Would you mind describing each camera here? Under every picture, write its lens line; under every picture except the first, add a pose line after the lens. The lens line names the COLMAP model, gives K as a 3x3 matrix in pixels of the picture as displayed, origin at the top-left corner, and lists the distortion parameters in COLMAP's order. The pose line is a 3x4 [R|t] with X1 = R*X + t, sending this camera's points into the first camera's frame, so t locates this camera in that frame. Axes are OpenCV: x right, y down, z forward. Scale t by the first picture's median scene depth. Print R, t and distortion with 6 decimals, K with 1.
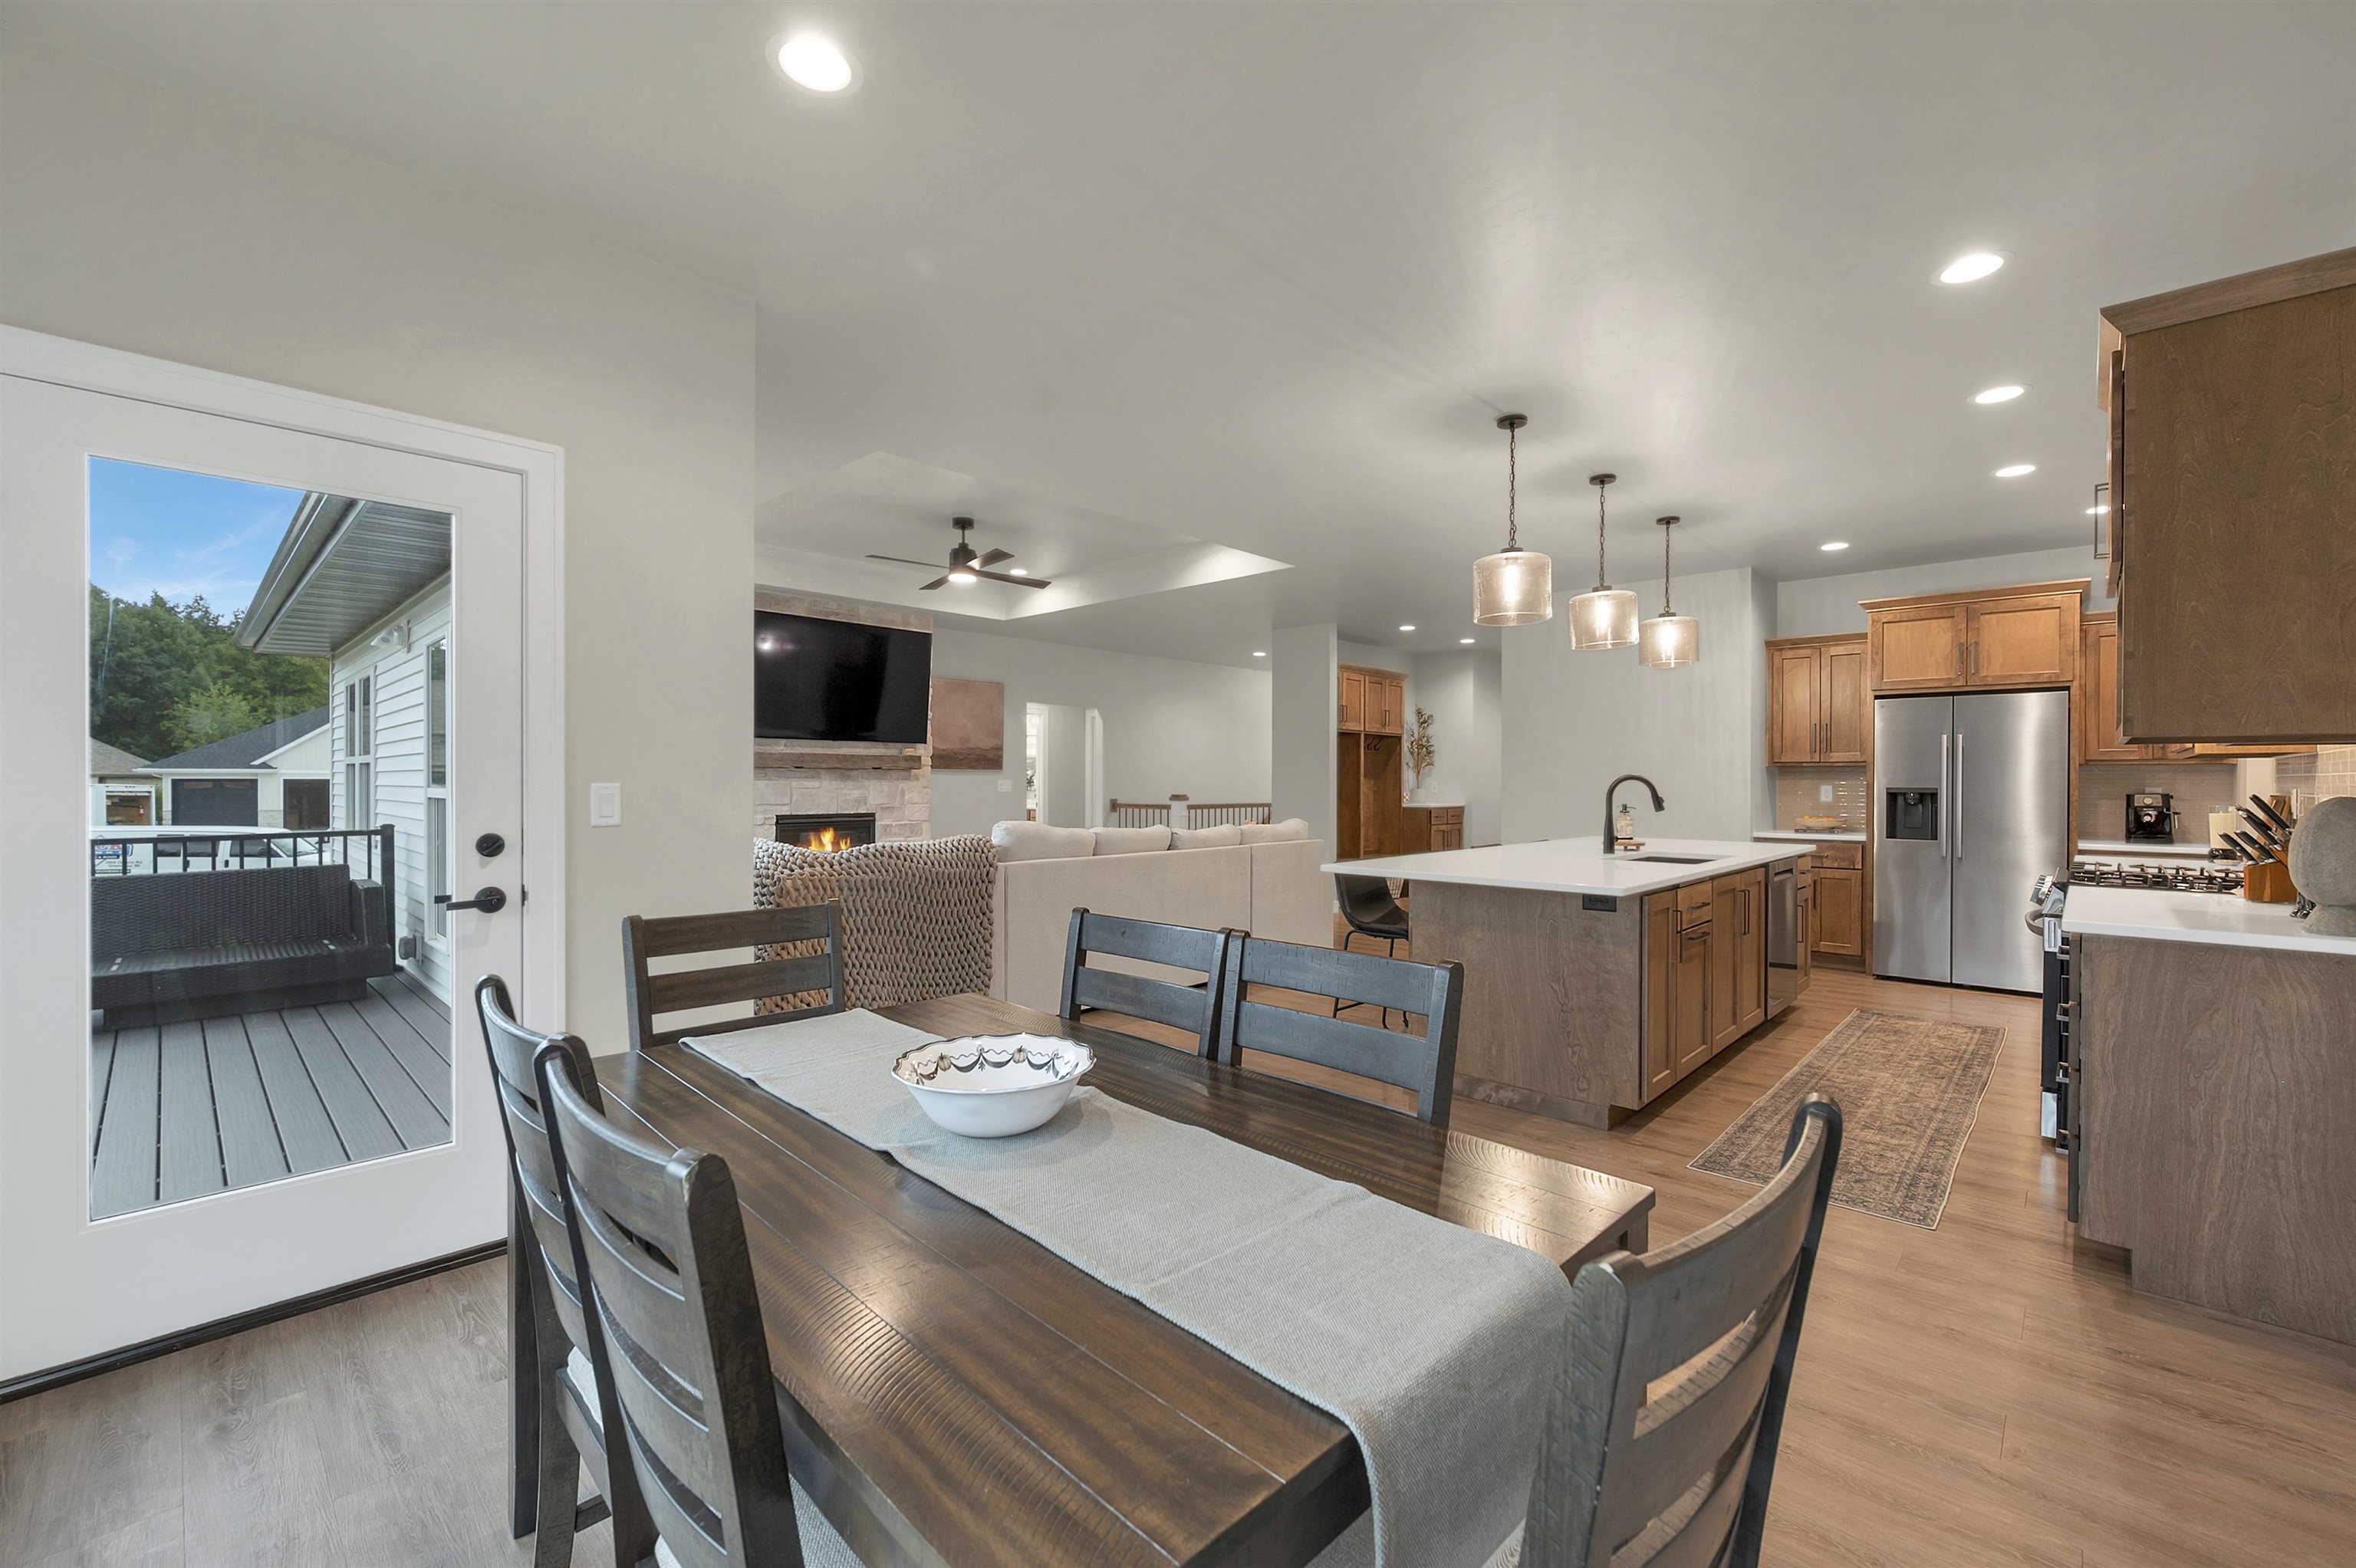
lens RADIAL K [[950.6, 0, 1194.5], [0, 950.6, 786.6], [0, 0, 1]] dist [-0.002300, -0.000571]
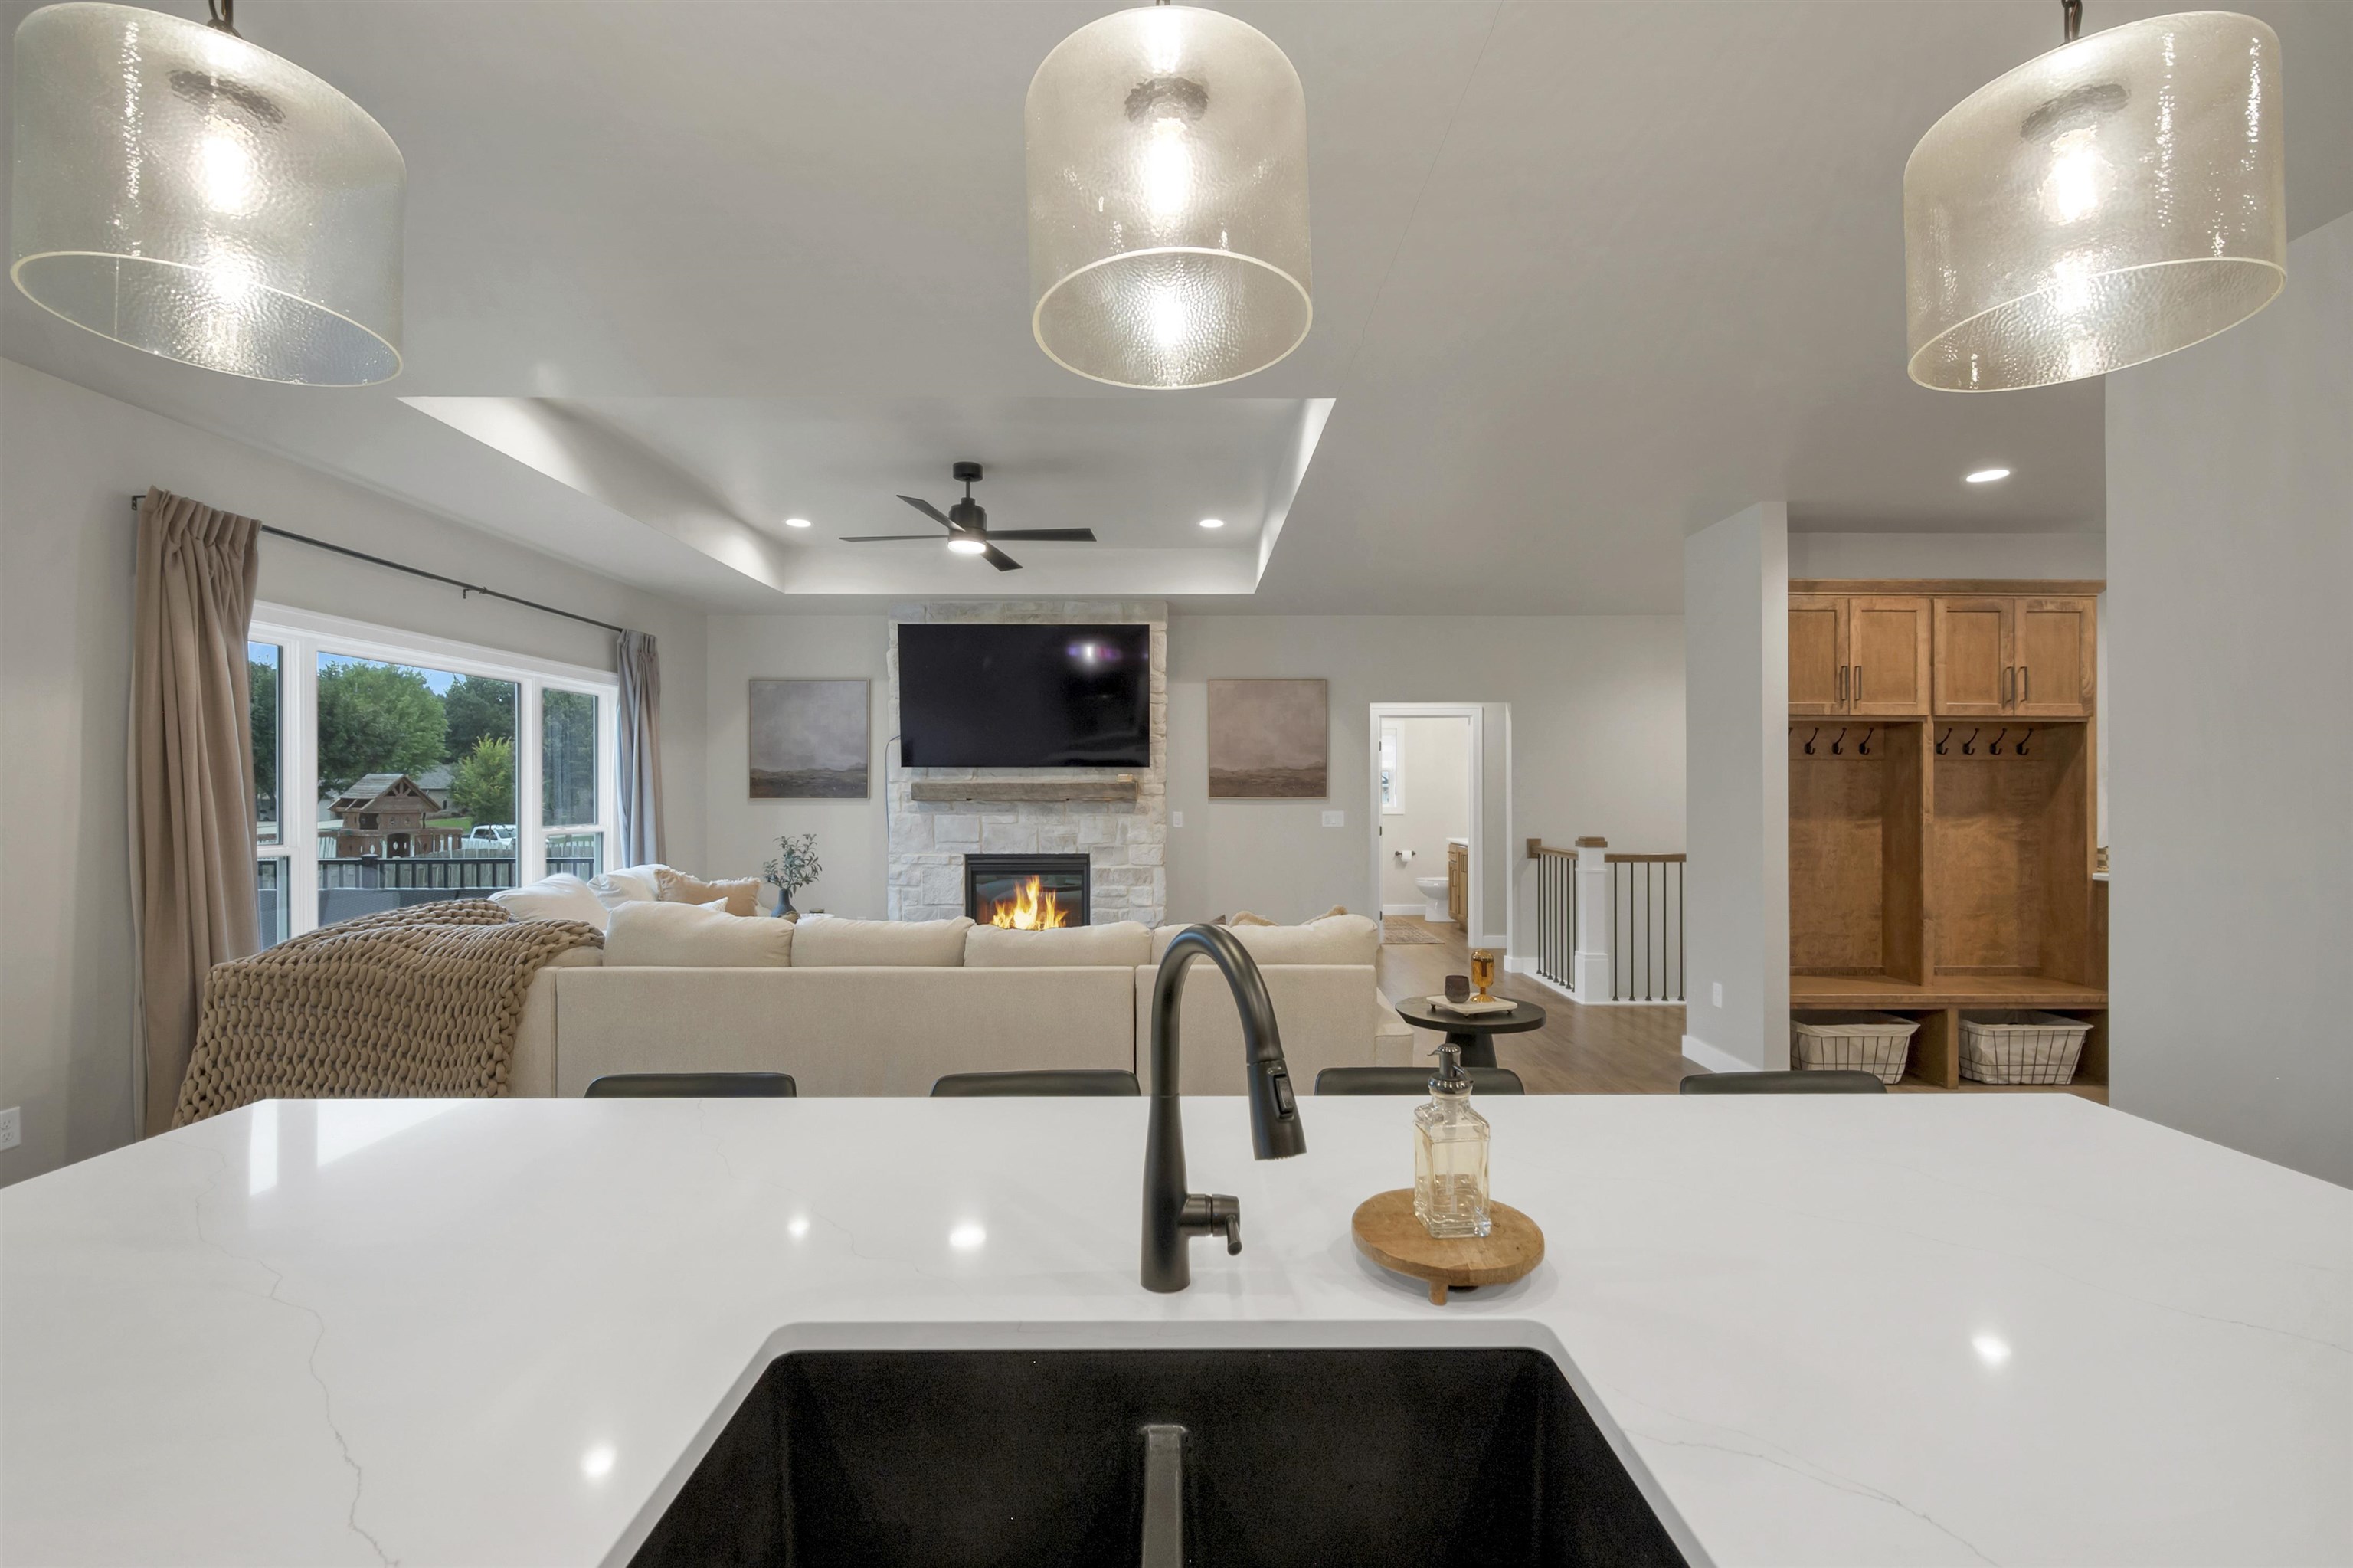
lens RADIAL K [[986.2, 0, 1177.3], [0, 986.2, 787.2], [0, 0, 1]] dist [-0.006028, -0.000505]
pose [[0.687518, -0.006849, -0.726135, 0.355755], [-0.001623, 0.999939, -0.010968, -0.022077], [0.726166, 0.008719, 0.687464, 0.513143]]
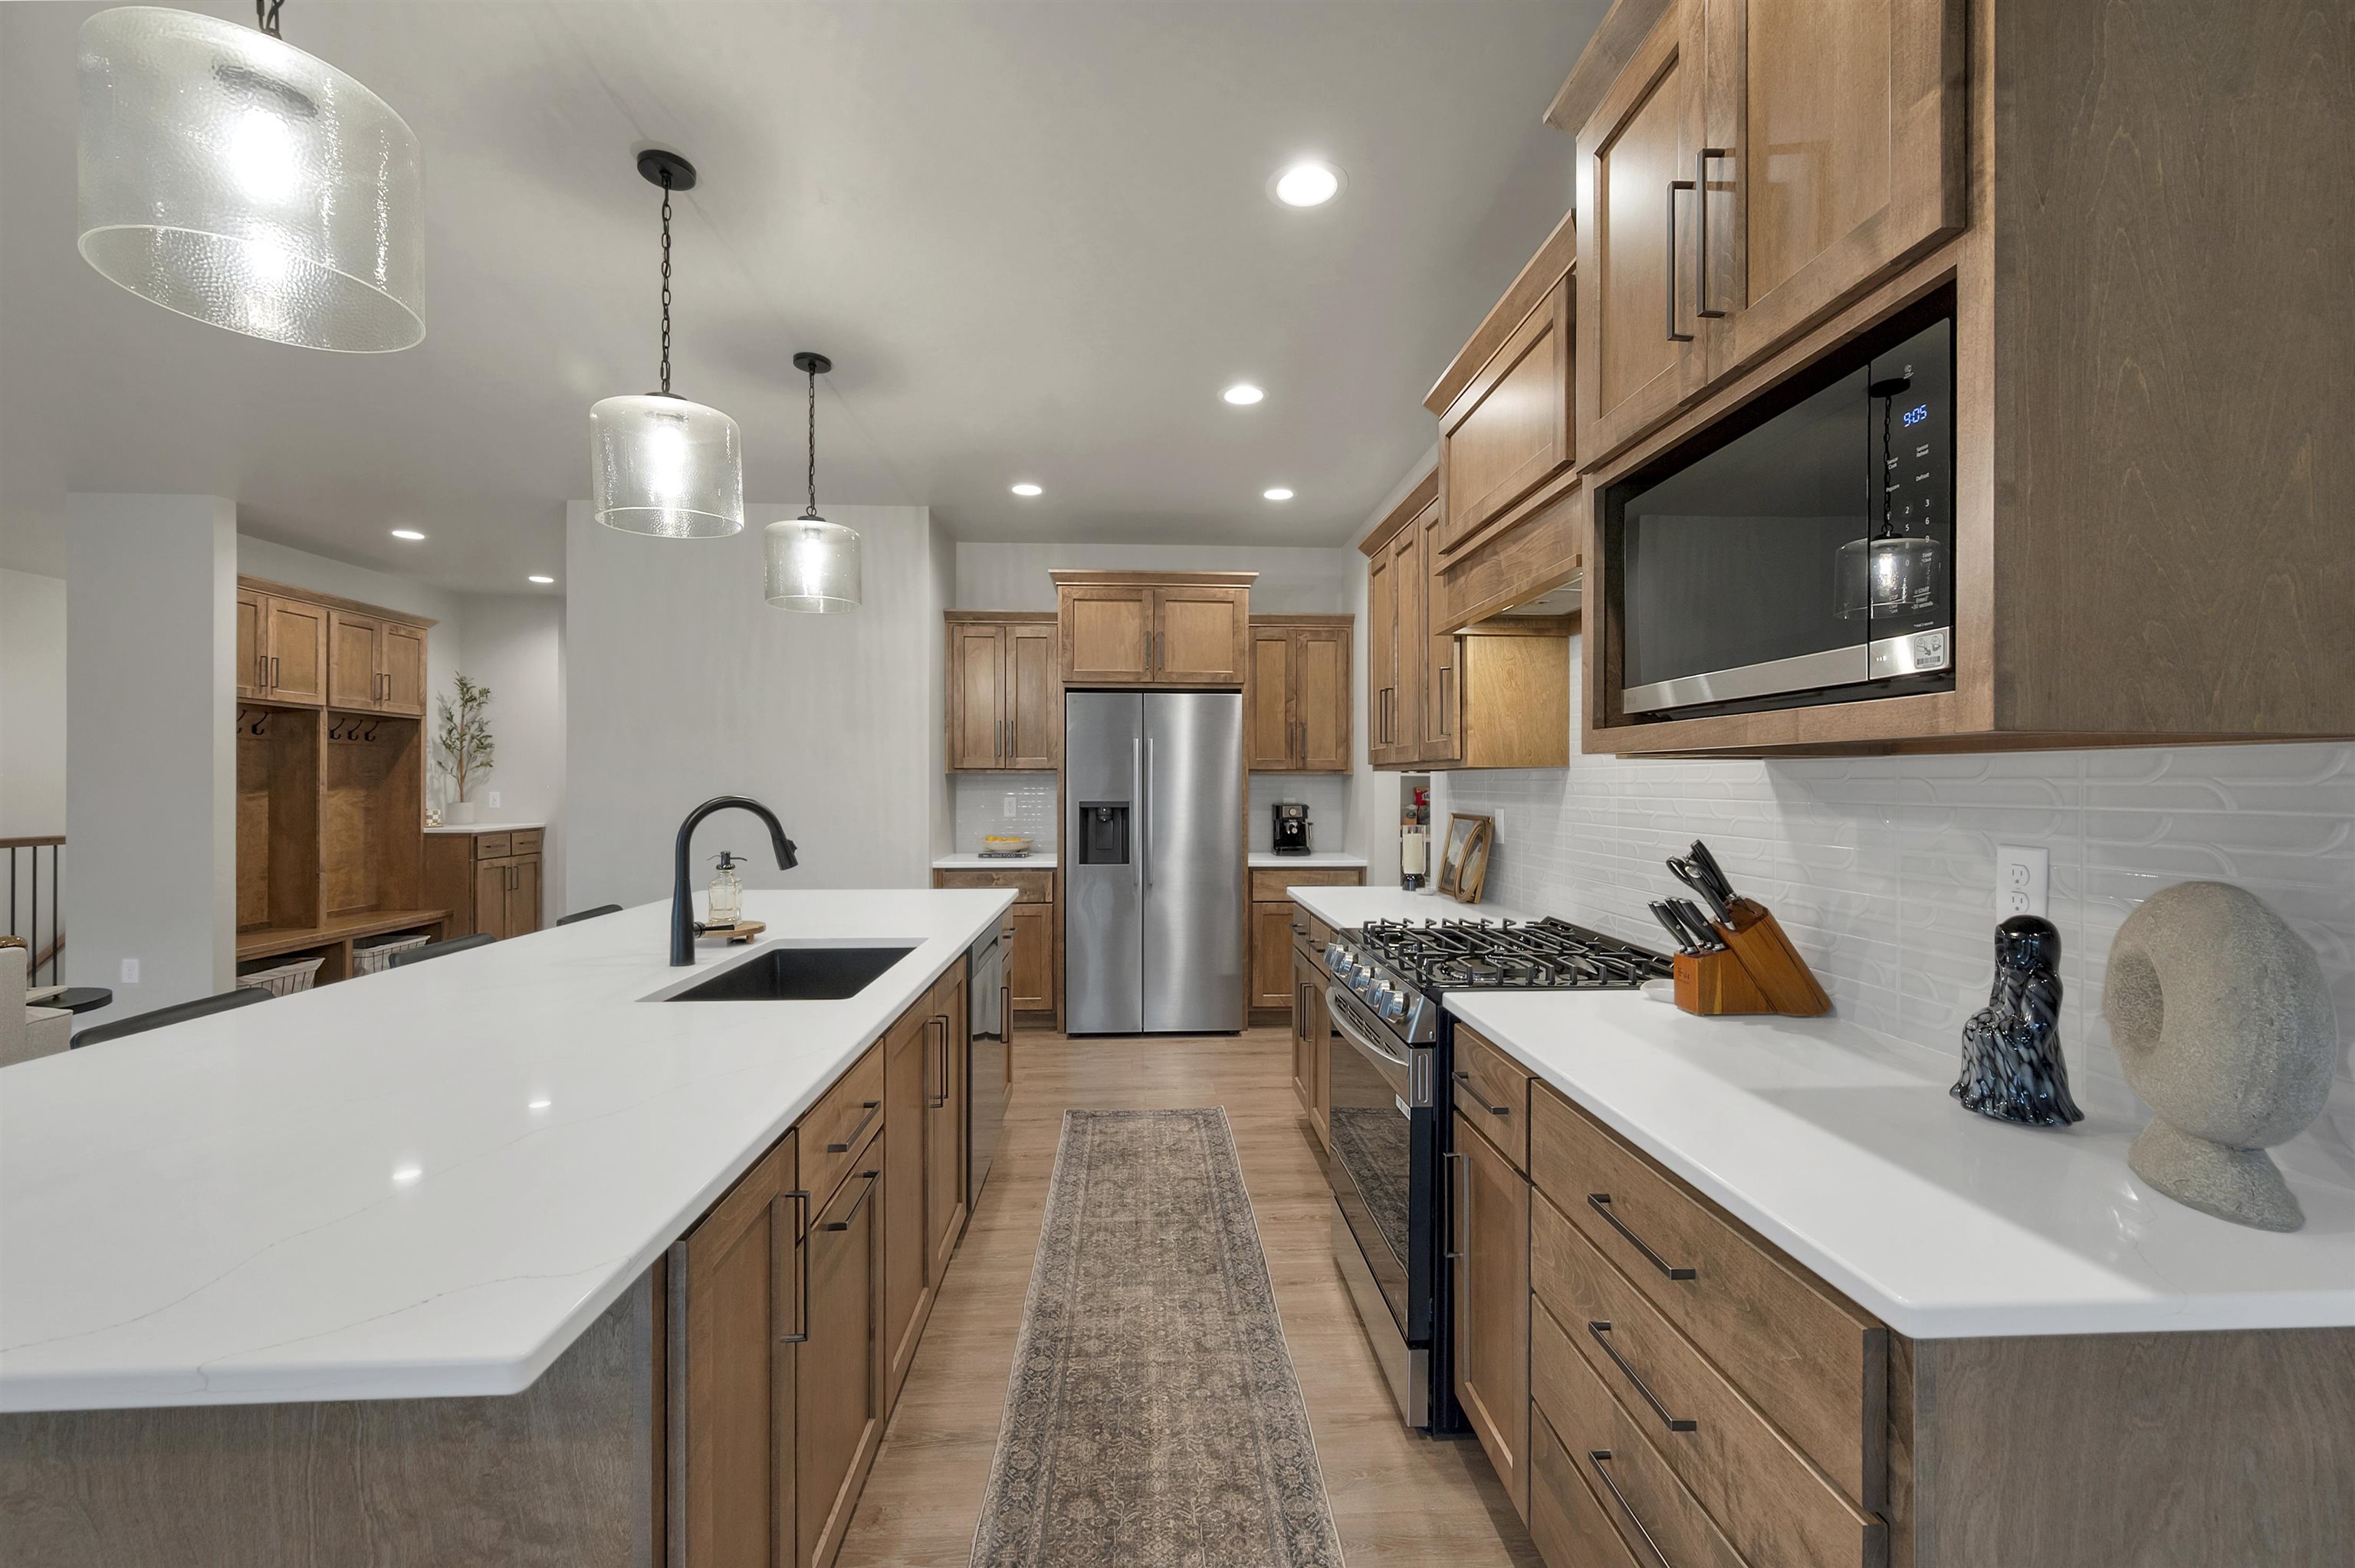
lens RADIAL K [[950.2, 0, 1168.7], [0, 950.2, 779.4], [0, 0, 1]] dist [-0.002300, -0.000571]
pose [[0.701615, -0.000176, 0.712556, 0.164494], [0.005124, 0.999975, -0.004798, -0.011016], [-0.712538, 0.007018, 0.701598, 0.302939]]
